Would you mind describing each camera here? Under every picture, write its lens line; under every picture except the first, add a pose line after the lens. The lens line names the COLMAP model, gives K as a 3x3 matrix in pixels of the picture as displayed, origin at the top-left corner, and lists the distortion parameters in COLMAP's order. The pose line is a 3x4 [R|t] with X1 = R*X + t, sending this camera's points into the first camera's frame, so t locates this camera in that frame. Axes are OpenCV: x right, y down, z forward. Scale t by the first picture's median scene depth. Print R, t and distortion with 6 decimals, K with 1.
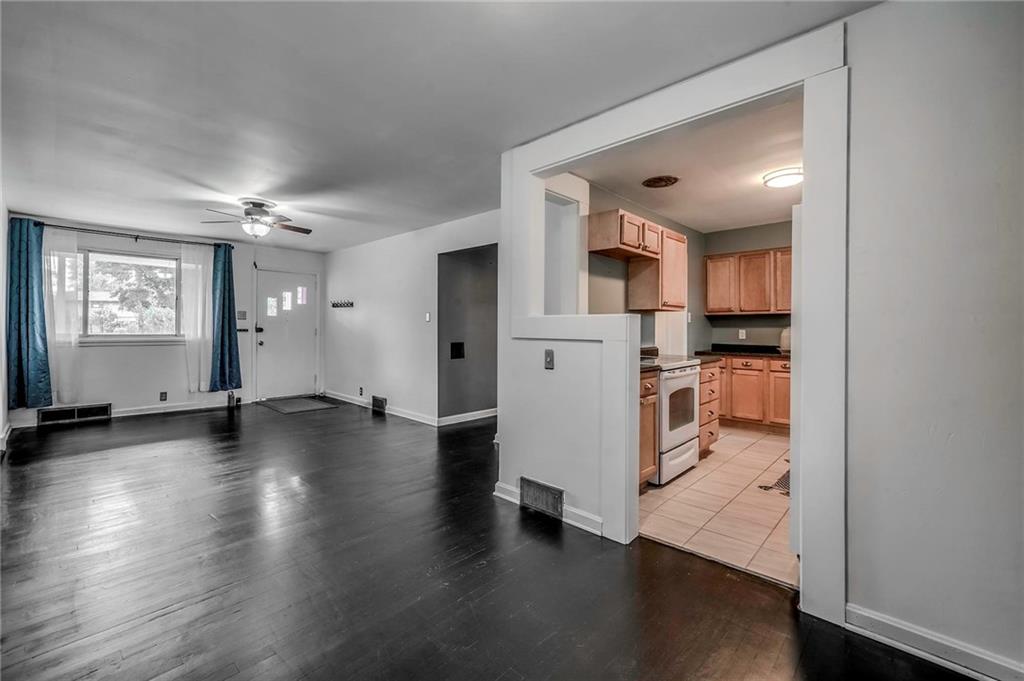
lens RADIAL K [[431.5, 0, 496.0], [0, 431.5, 326.7], [0, 0, 1]] dist [0.001943, 0.000060]
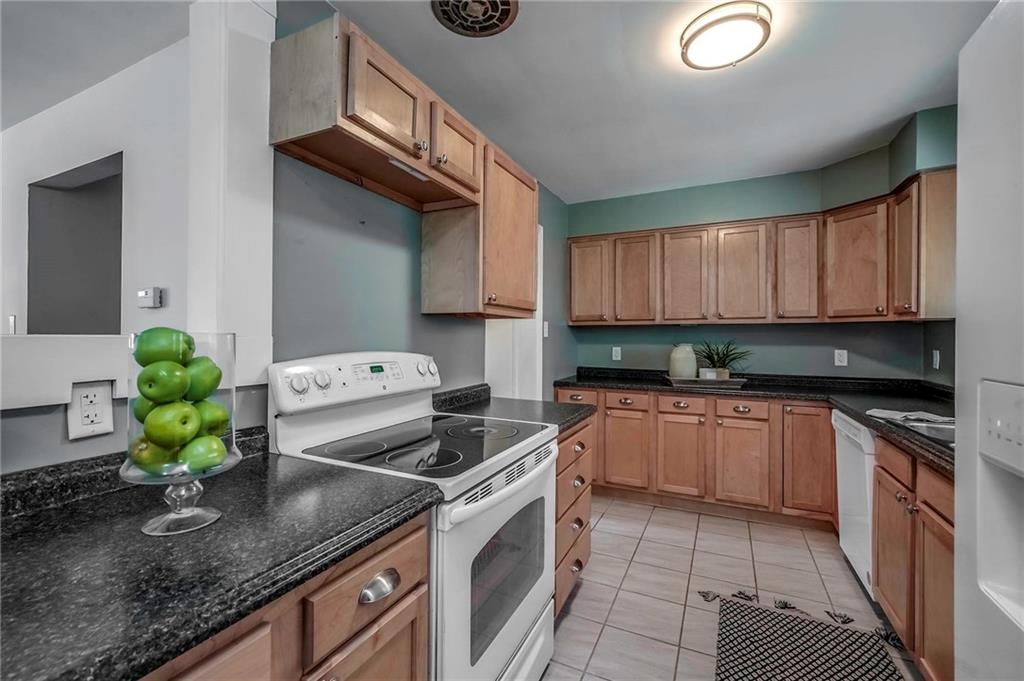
lens RADIAL K [[431.5, 0, 513.7], [0, 431.5, 336.5], [0, 0, 1]] dist [0.001943, 0.000060]
pose [[0.948055, 0.002161, 0.318099, 0.214997], [-0.003789, 0.999983, 0.004499, -0.014123], [-0.318084, -0.005471, 0.948047, 0.442674]]
